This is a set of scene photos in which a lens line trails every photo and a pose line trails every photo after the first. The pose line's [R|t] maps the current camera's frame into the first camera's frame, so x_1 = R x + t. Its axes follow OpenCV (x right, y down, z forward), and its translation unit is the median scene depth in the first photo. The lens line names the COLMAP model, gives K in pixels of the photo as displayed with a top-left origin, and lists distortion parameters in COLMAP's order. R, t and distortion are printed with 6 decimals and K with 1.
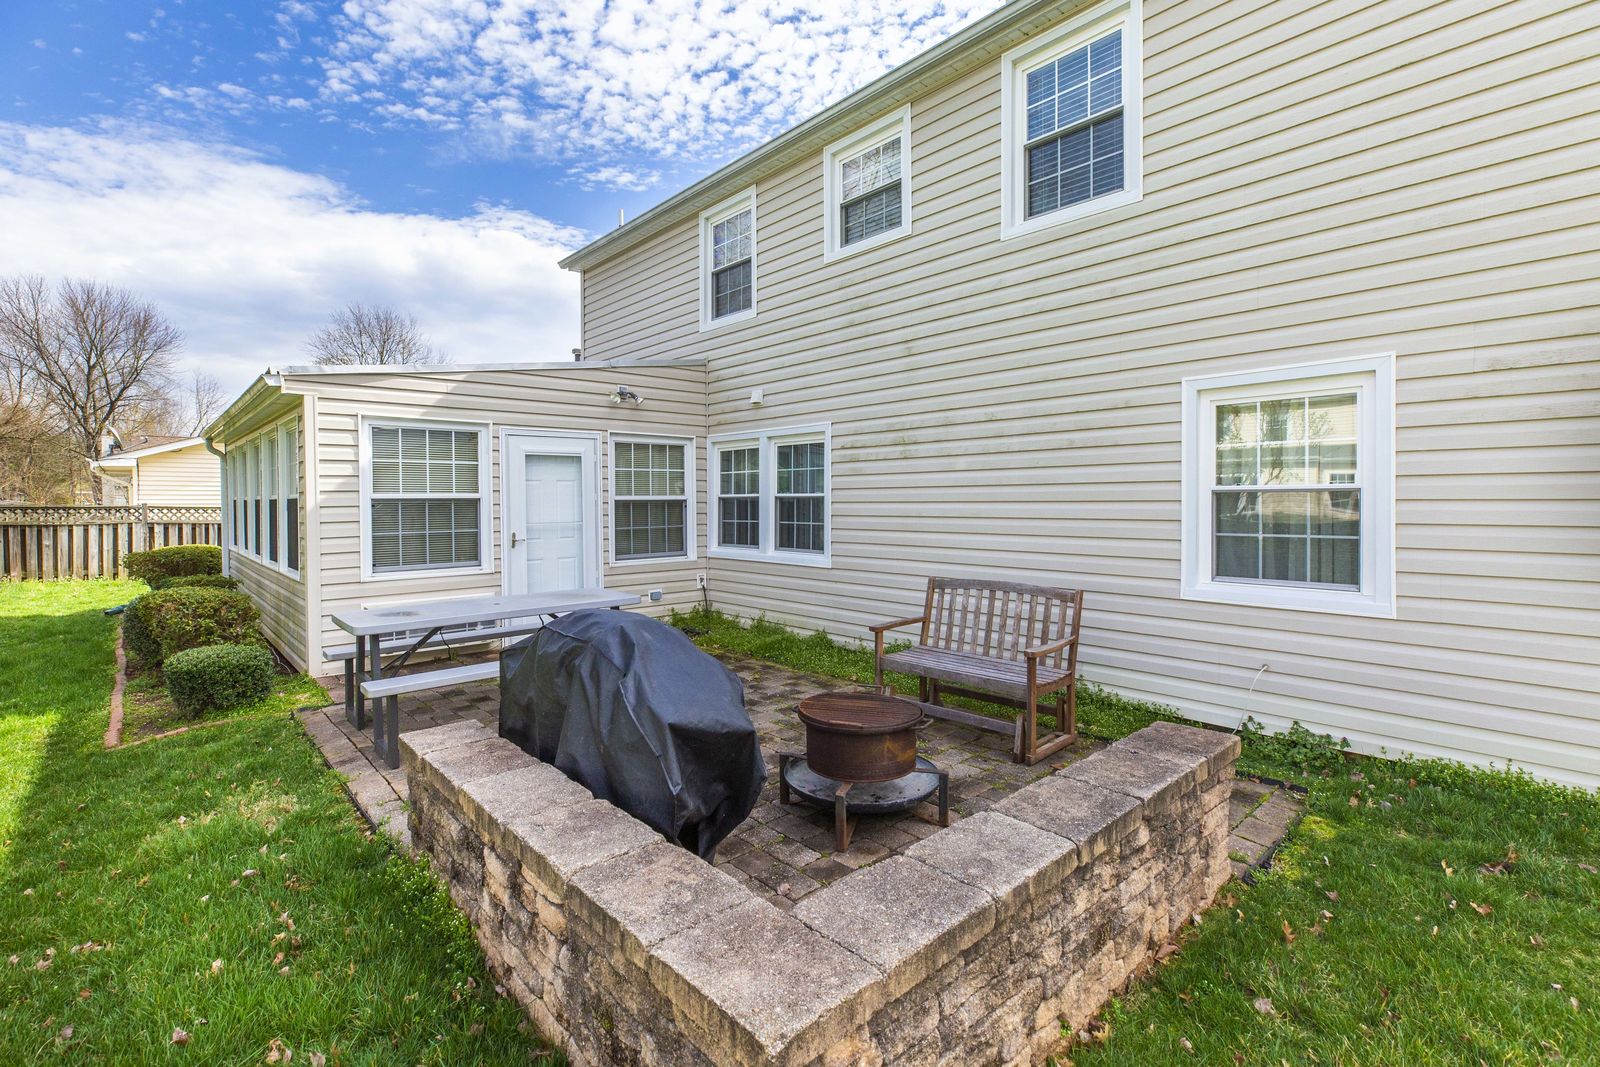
lens RADIAL K [[737.2, 0, 795.5], [0, 737.2, 520.8], [0, 0, 1]] dist [0.004075, -0.002320]
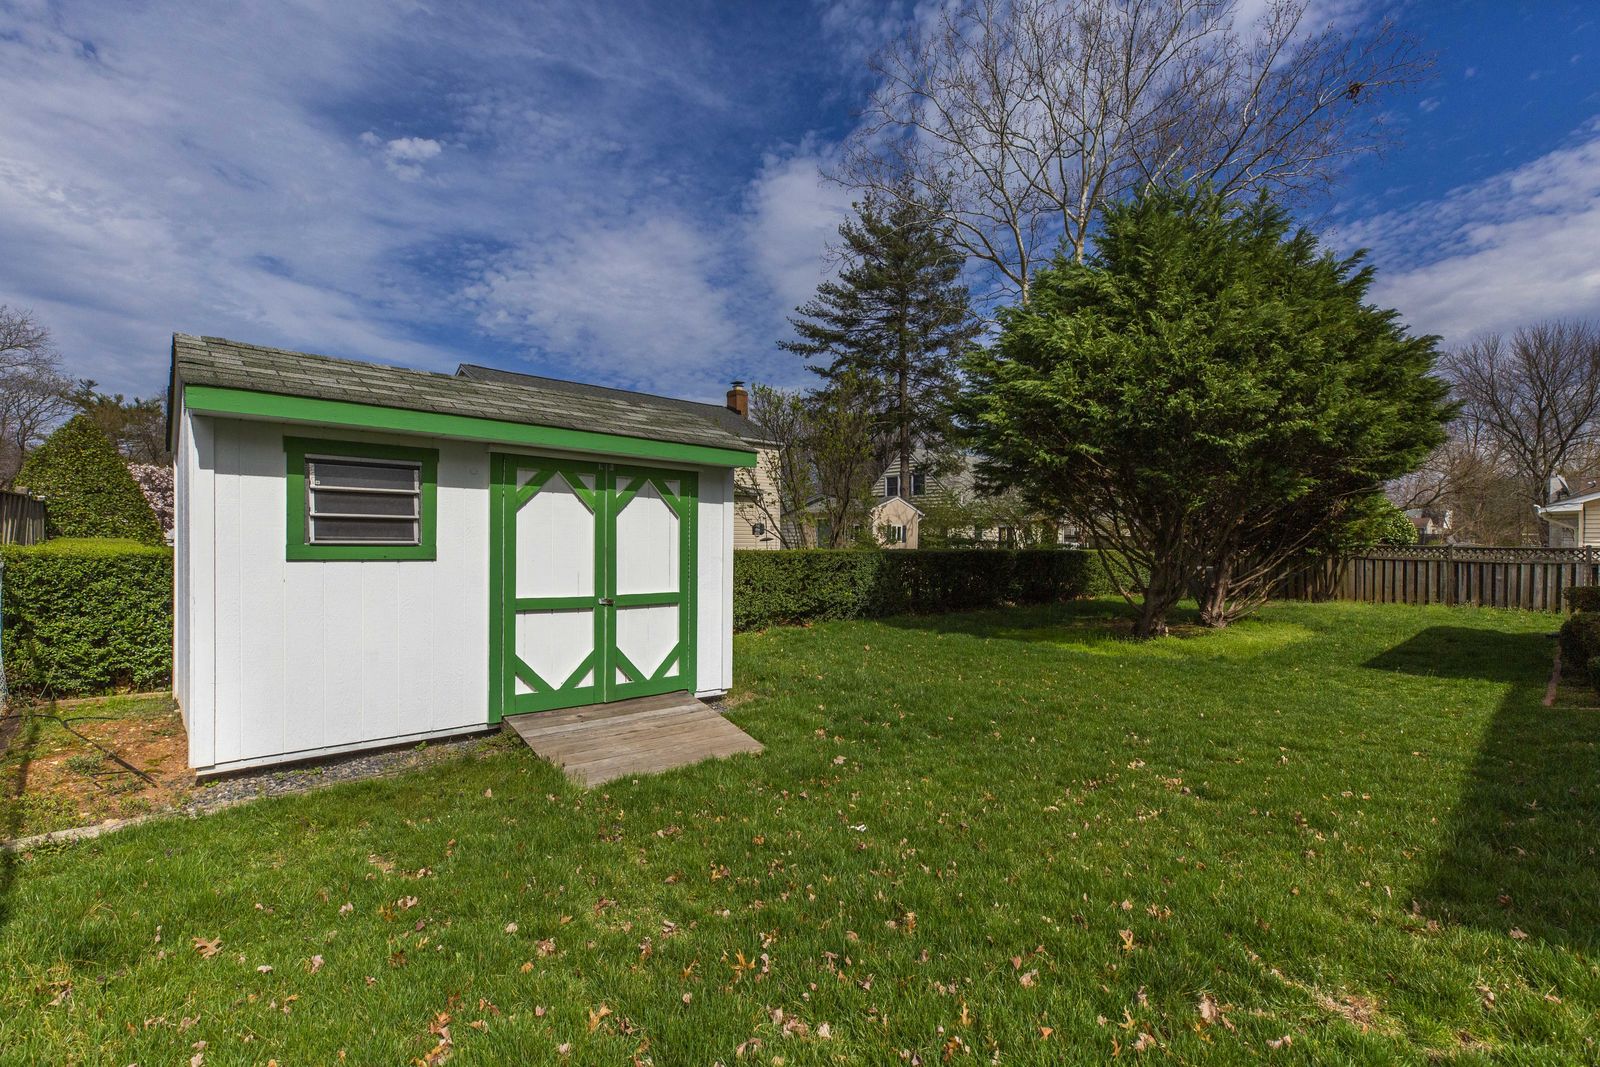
lens RADIAL K [[737.2, 0, 795.4], [0, 737.2, 539.3], [0, 0, 1]] dist [0.004075, -0.002320]
pose [[0.021172, 0.001072, -0.999775, 0.089265], [-0.032809, 0.999462, 0.000377, 0.002342], [0.999237, 0.032793, 0.021195, -0.093754]]
